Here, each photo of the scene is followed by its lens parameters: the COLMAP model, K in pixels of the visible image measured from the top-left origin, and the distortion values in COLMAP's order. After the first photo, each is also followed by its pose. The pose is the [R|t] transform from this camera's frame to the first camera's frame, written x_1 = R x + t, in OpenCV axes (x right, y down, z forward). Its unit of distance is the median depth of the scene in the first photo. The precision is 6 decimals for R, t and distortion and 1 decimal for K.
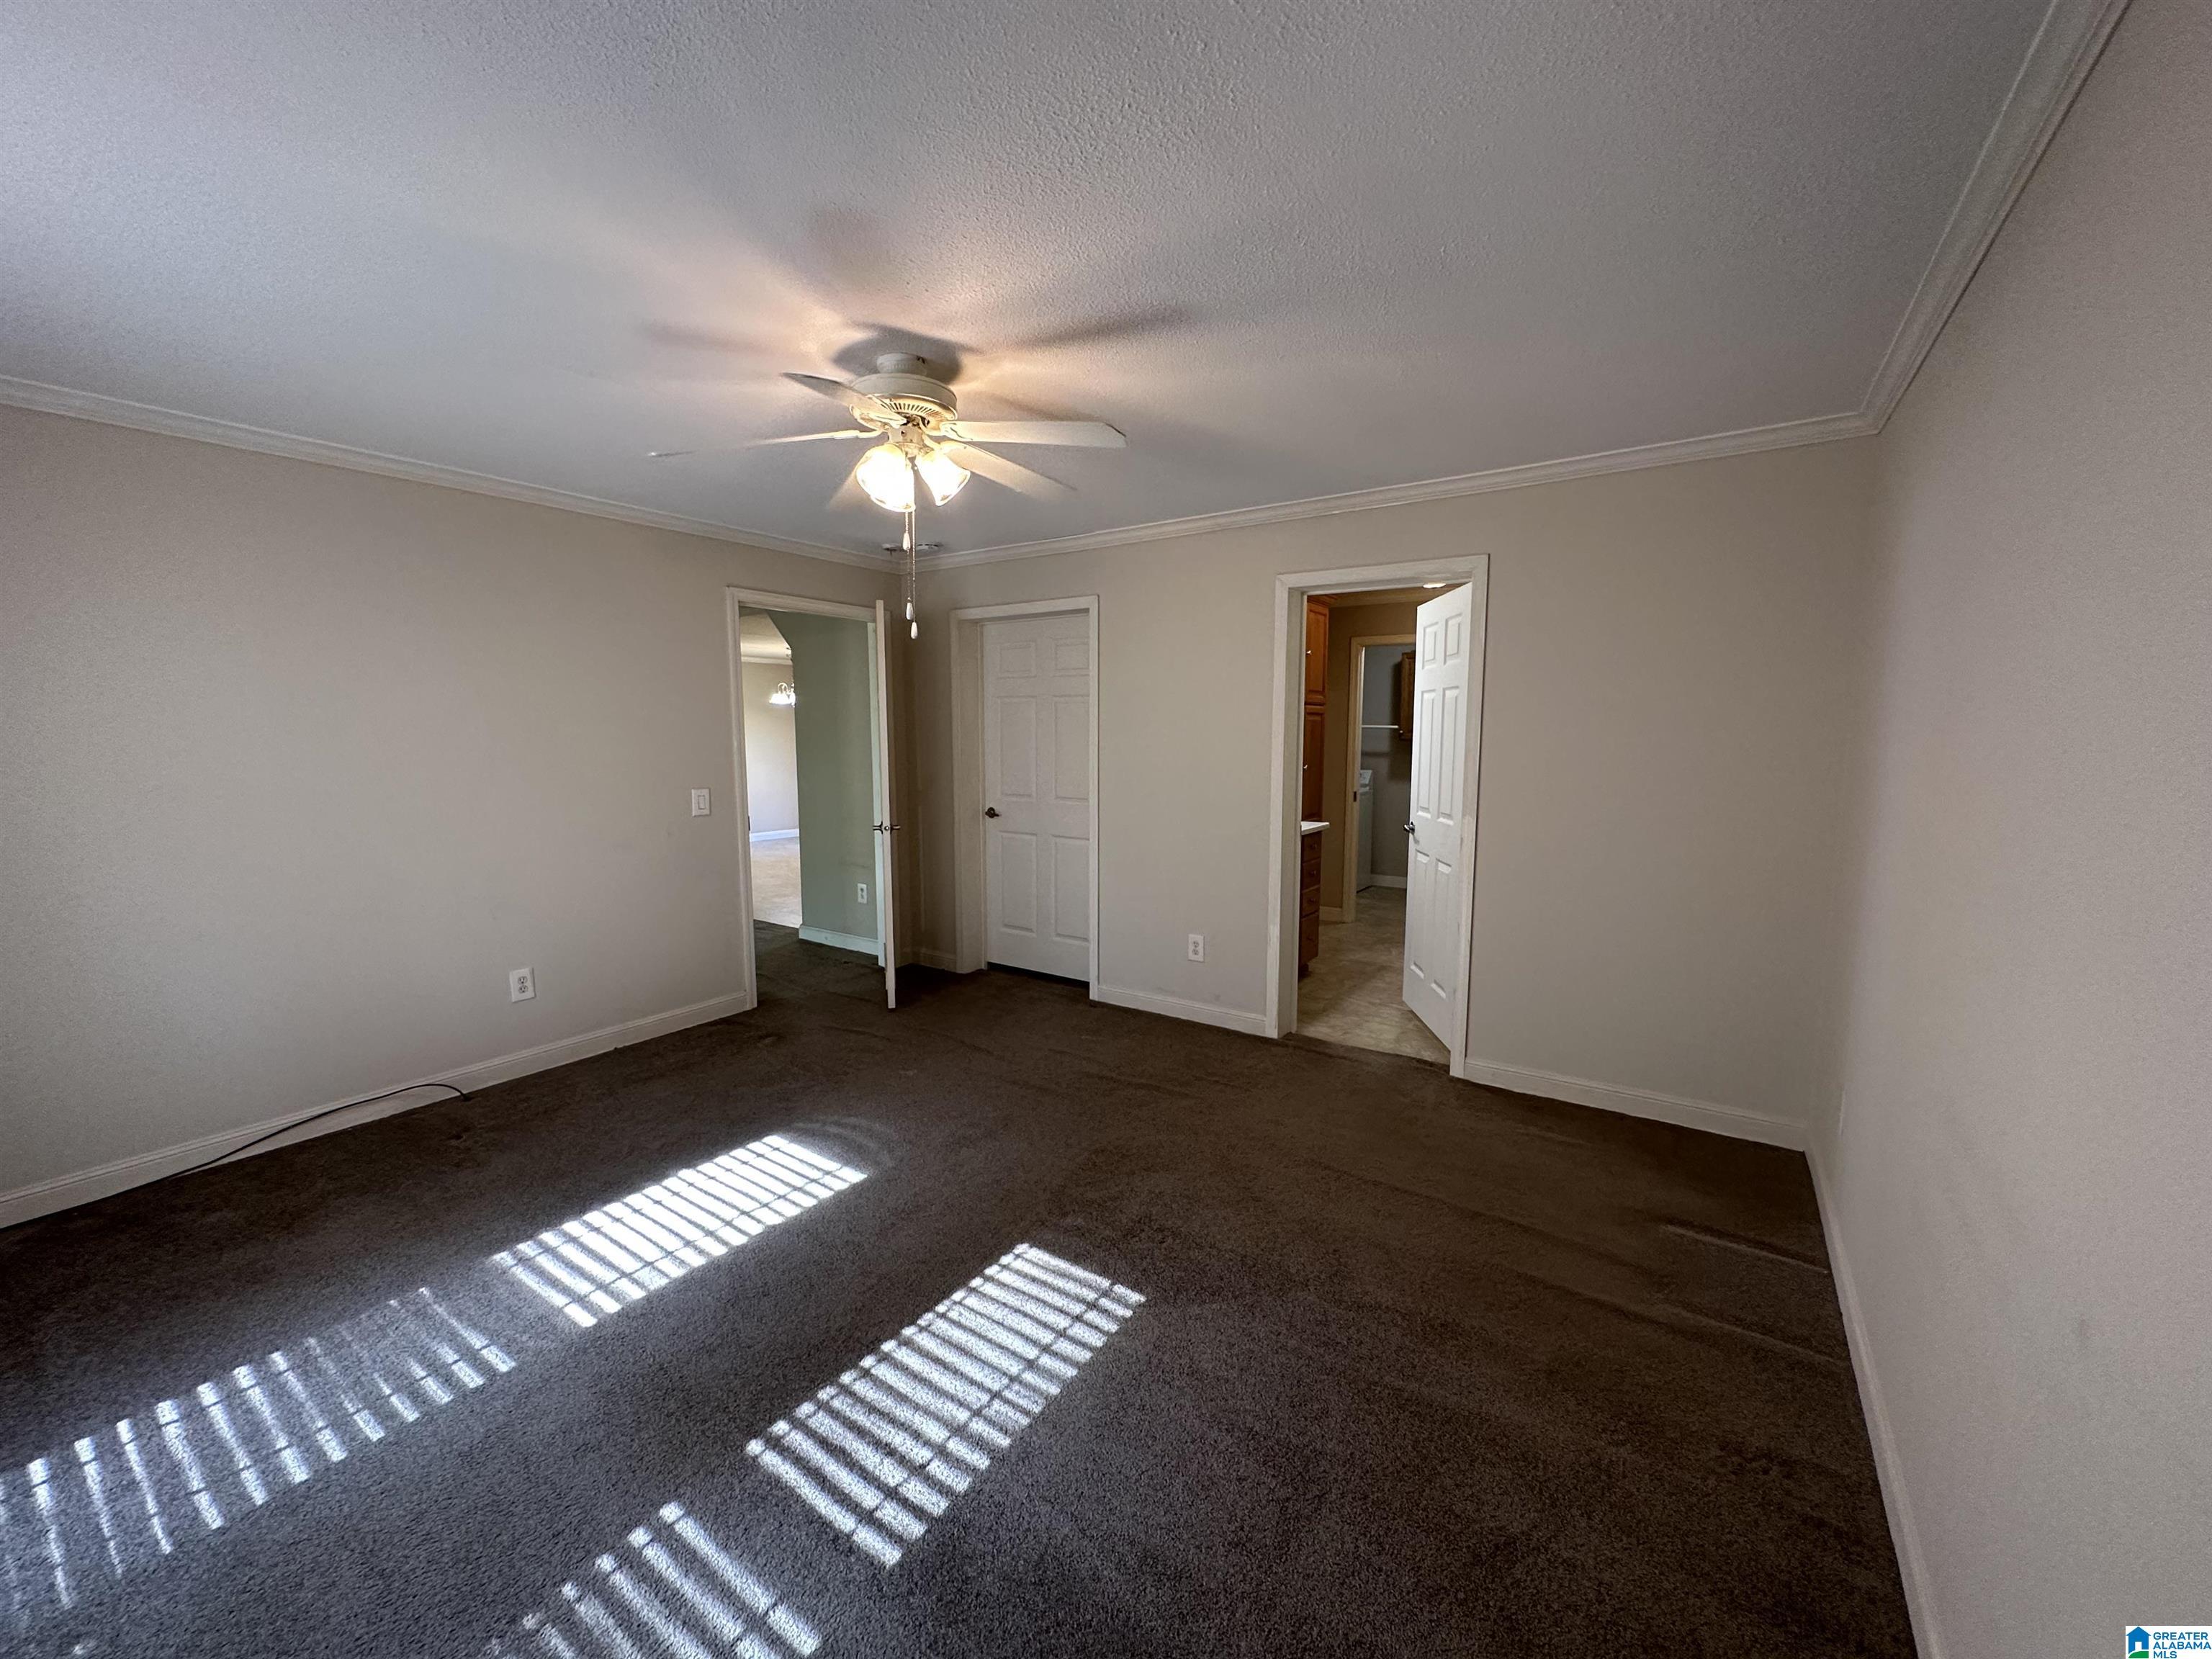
lens RADIAL K [[880.2, 0, 1116.9], [0, 880.2, 834.4], [0, 0, 1]] dist [-0.004860, 0.000900]
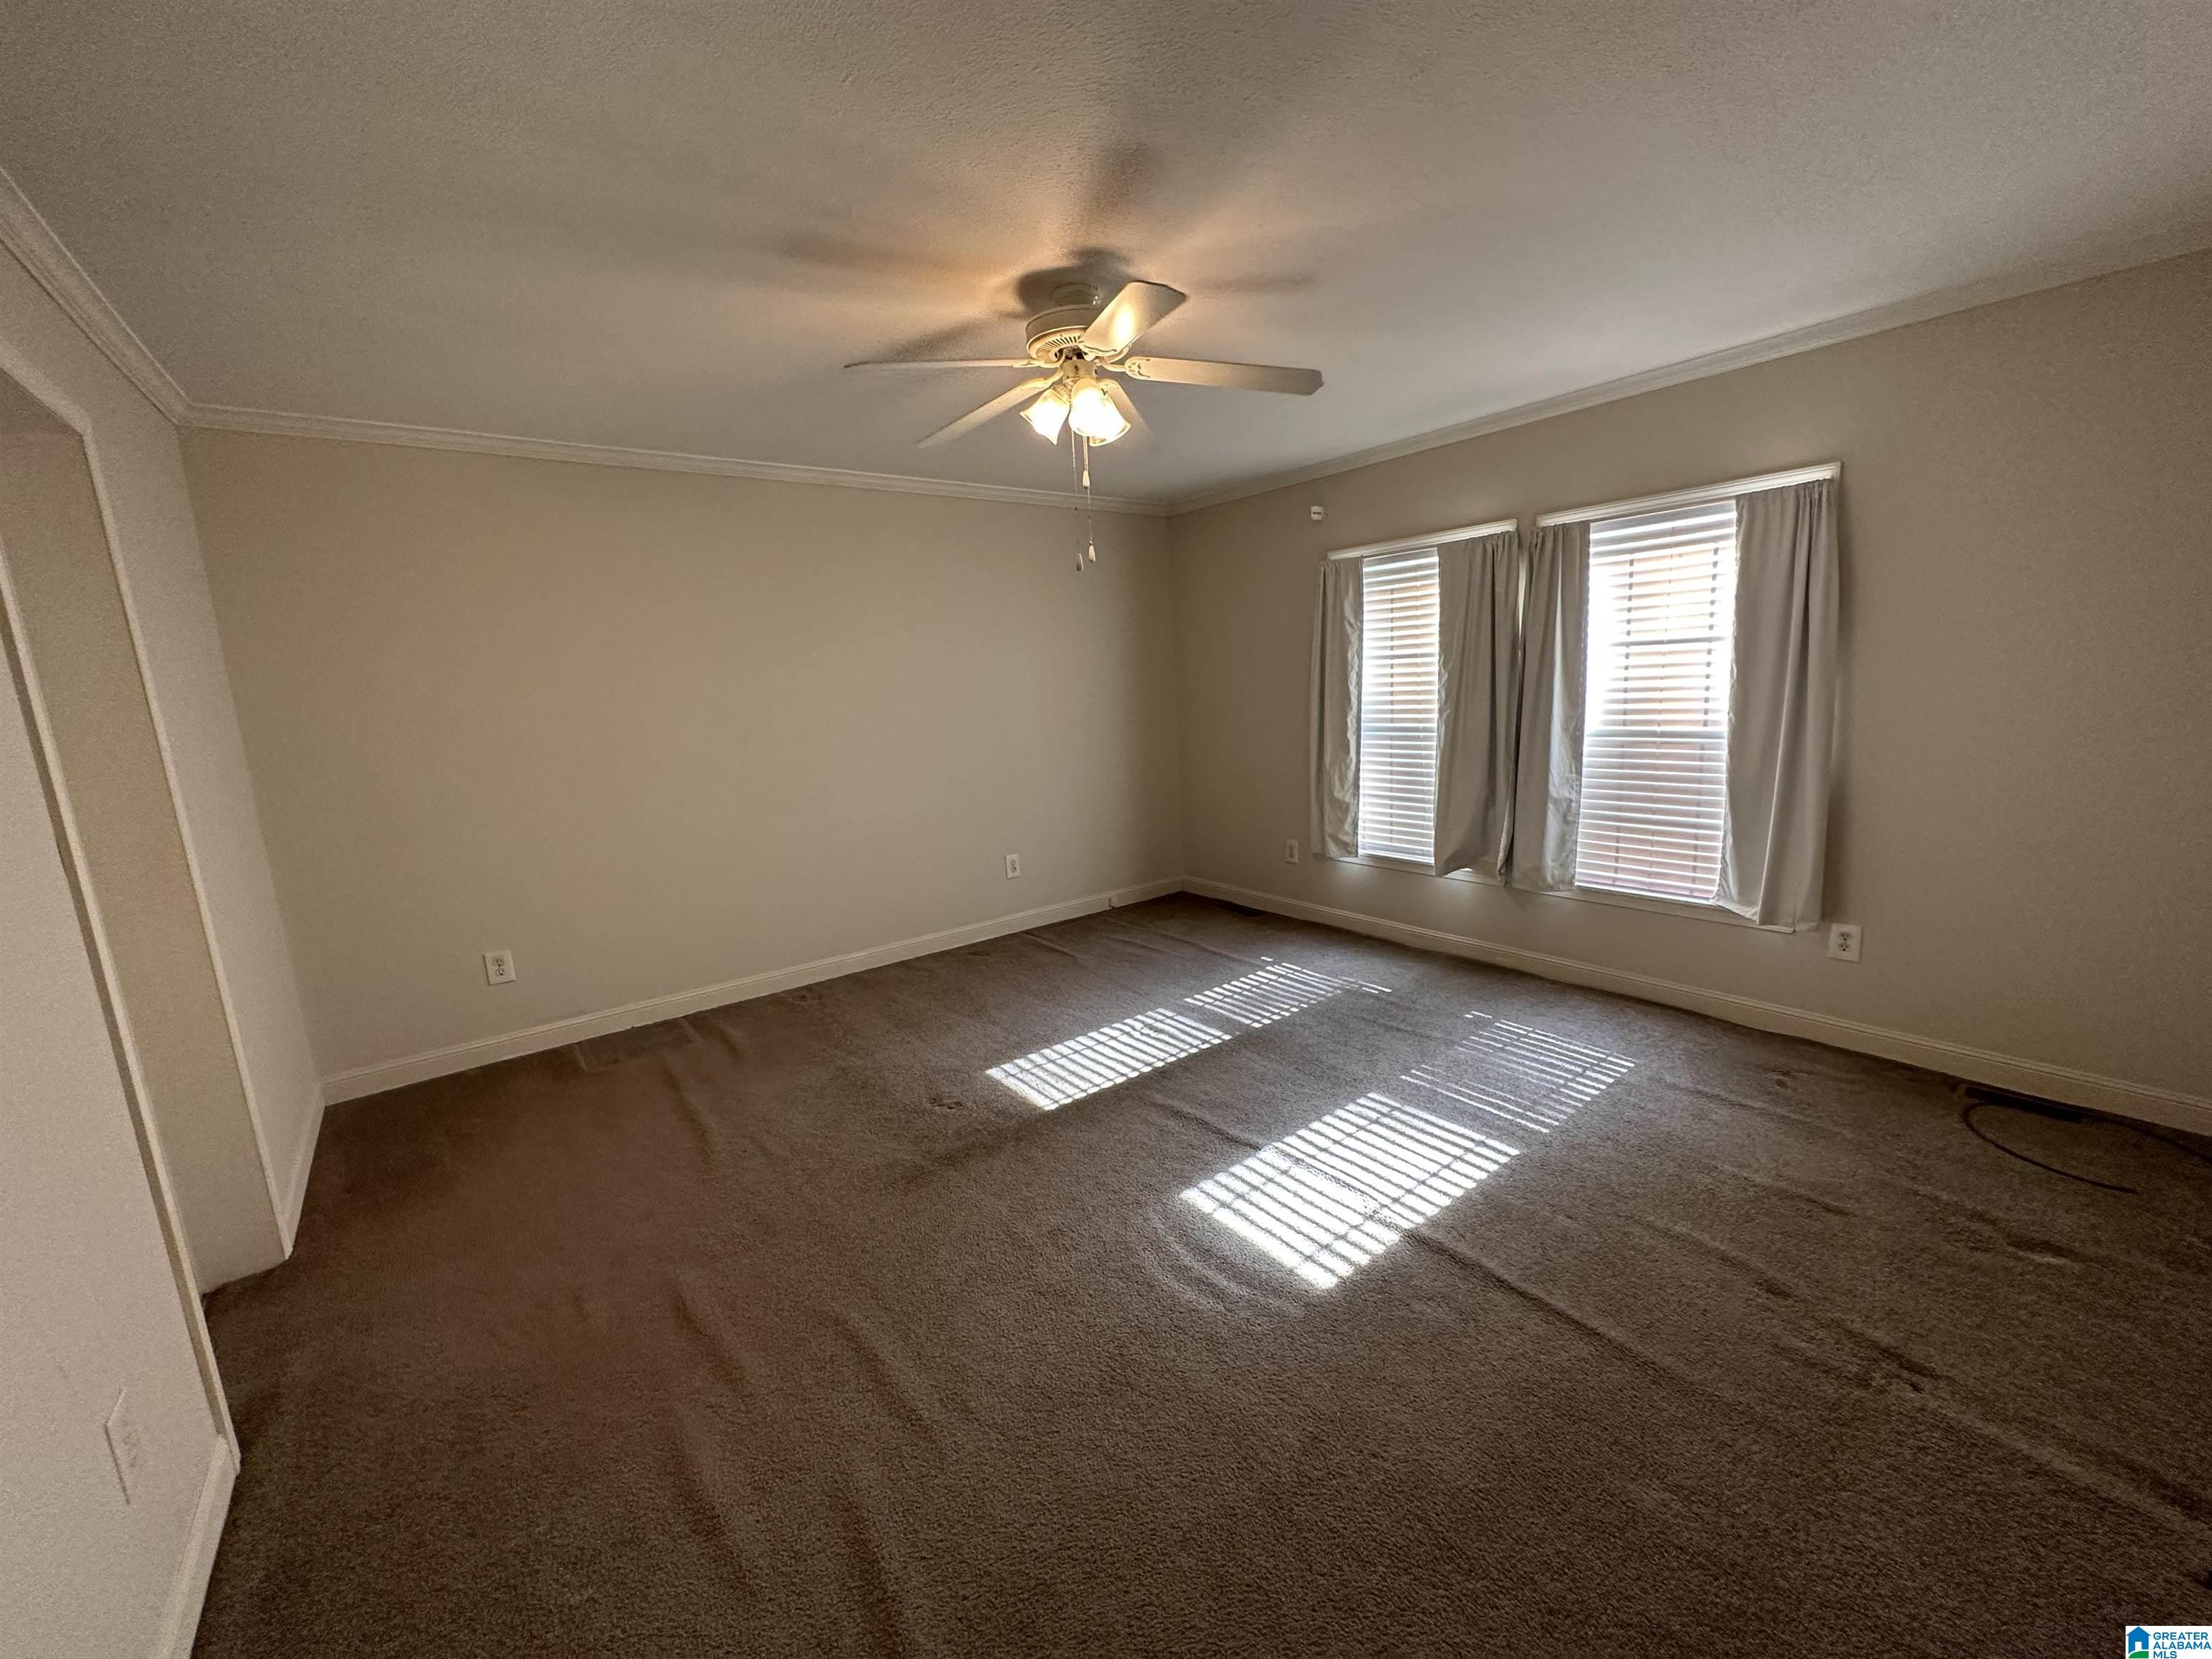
lens RADIAL K [[880.2, 0, 1116.9], [0, 880.2, 834.4], [0, 0, 1]] dist [-0.004860, 0.000900]
pose [[-0.950686, -0.008571, 0.310038, -0.551291], [0.085932, 0.953207, 0.289849, -0.215454], [-0.298014, 0.302197, -0.905464, 1.899749]]
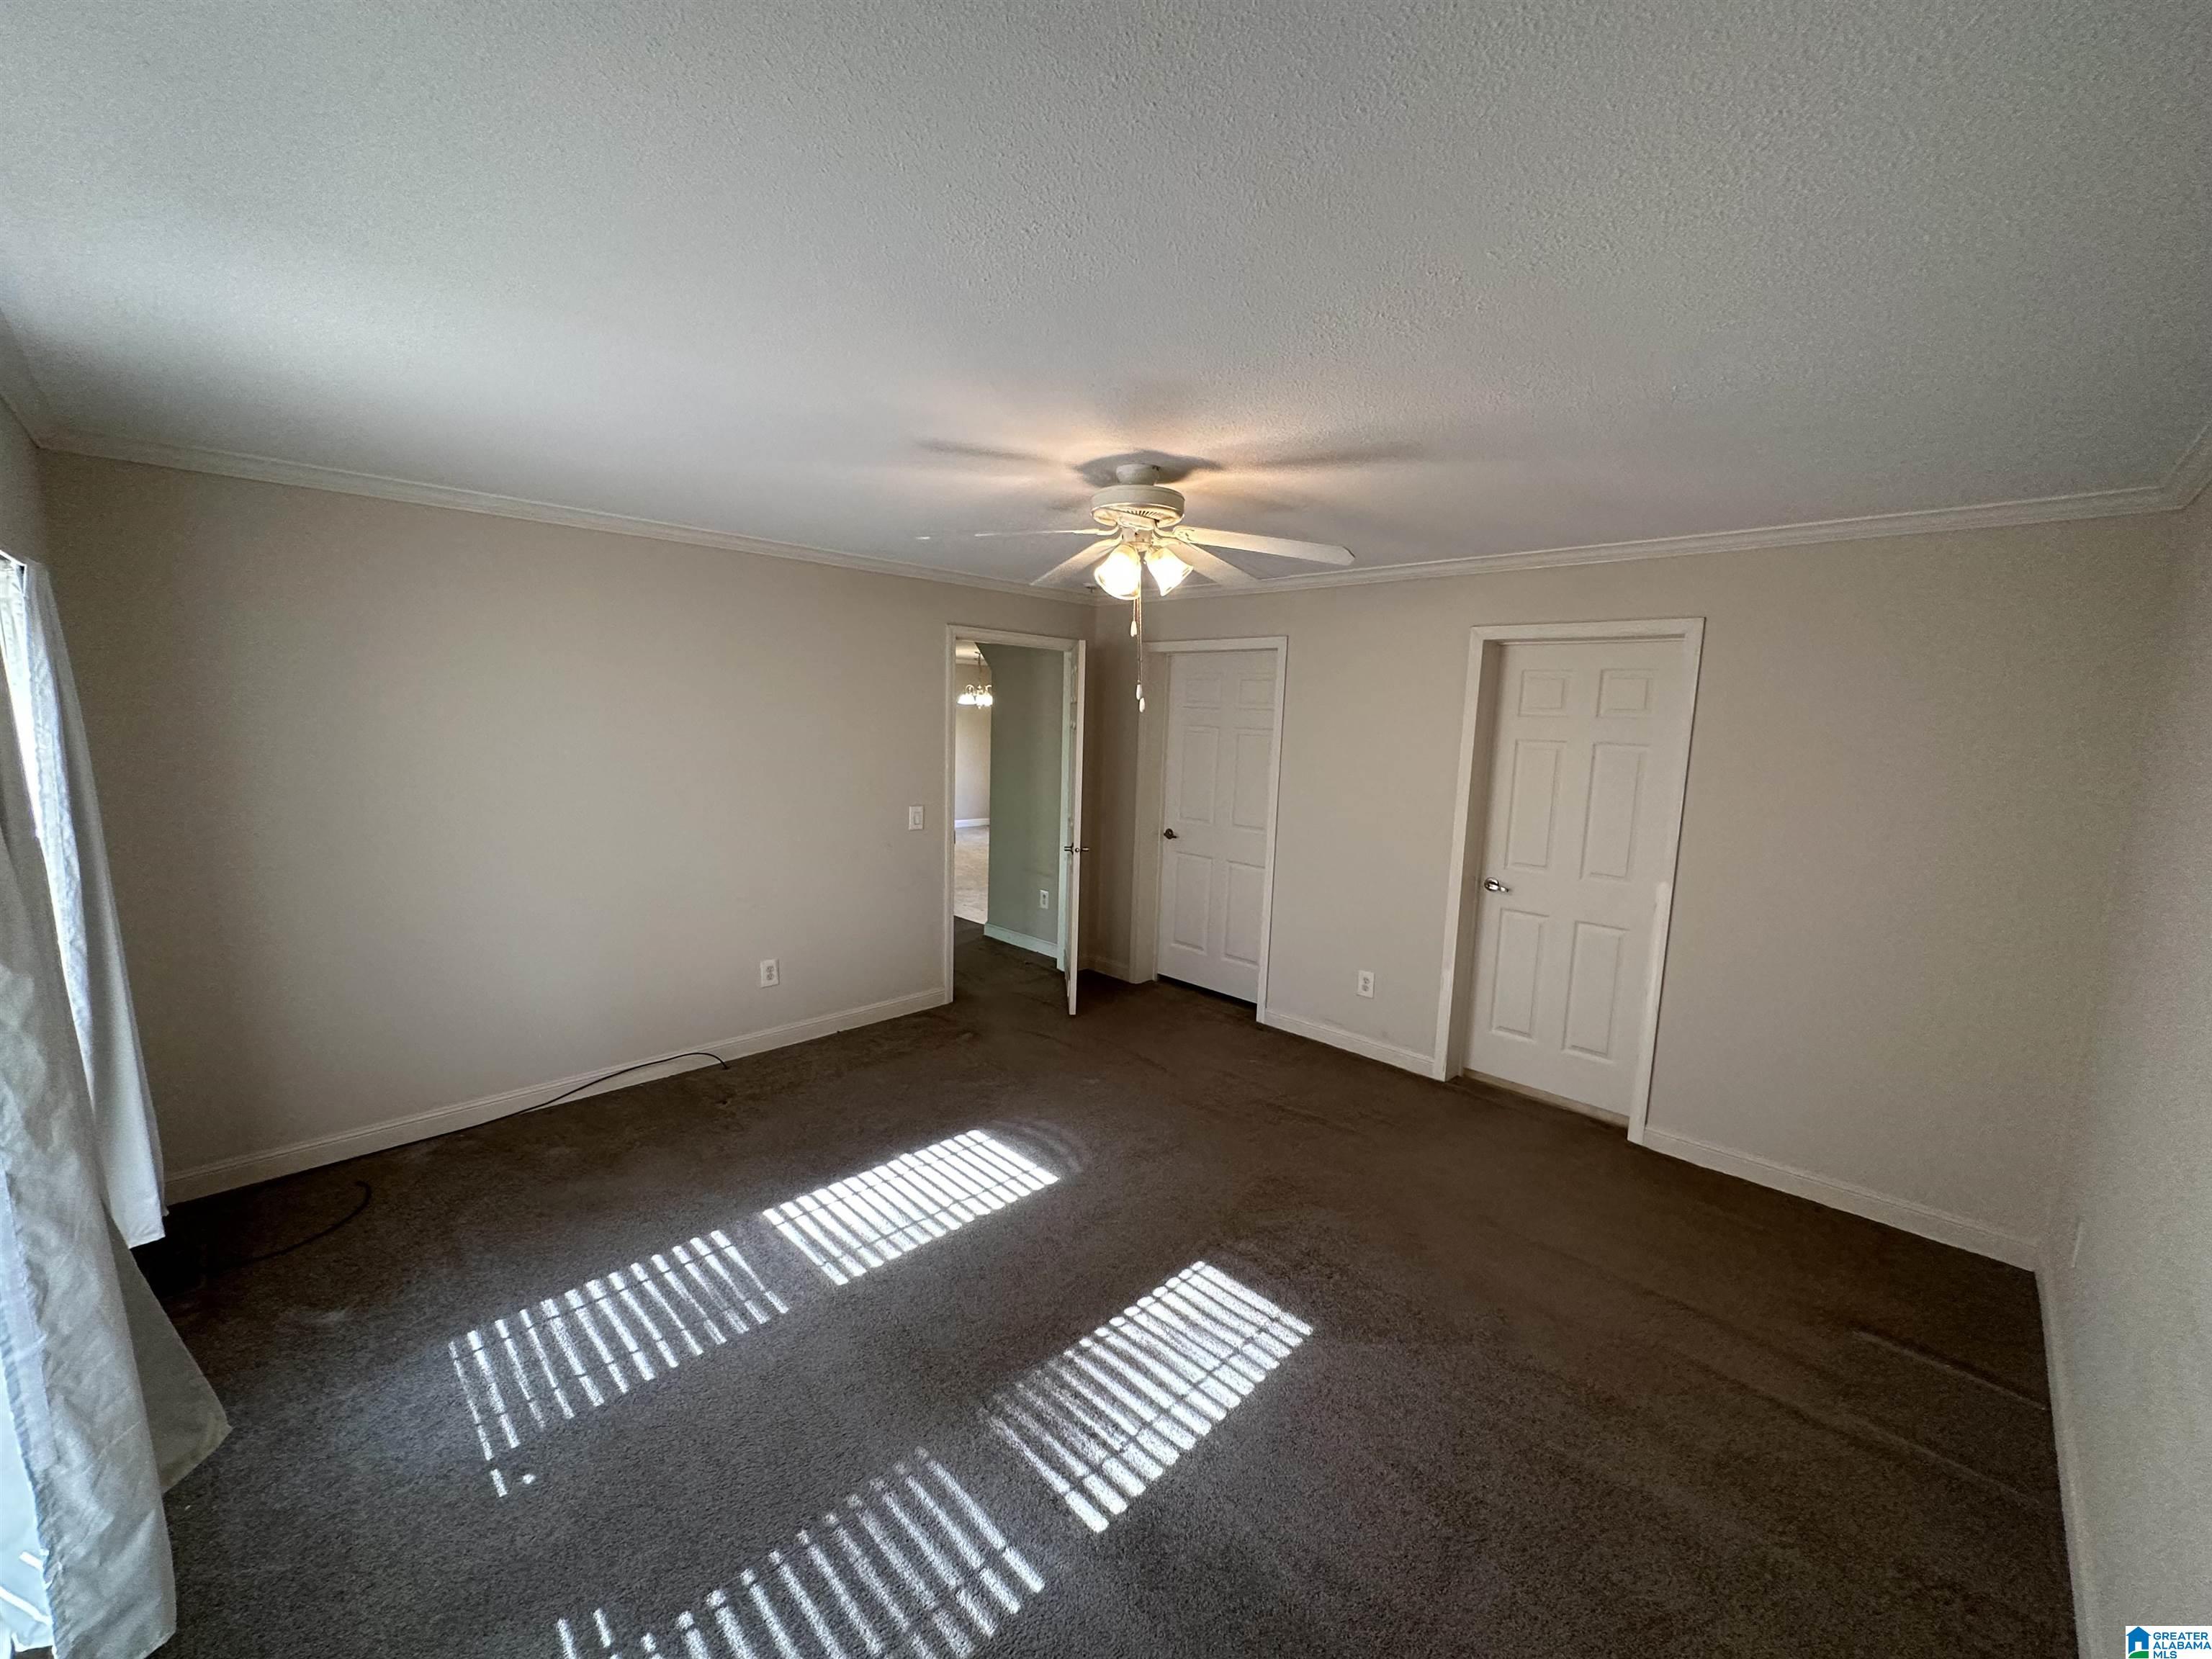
lens RADIAL K [[880.2, 0, 1116.9], [0, 880.2, 834.4], [0, 0, 1]] dist [-0.004860, 0.000900]
pose [[0.983310, 0.053382, -0.173930, -0.046438], [-0.051418, 0.998553, 0.015781, -0.080623], [0.174521, -0.006574, 0.984632, -0.100895]]
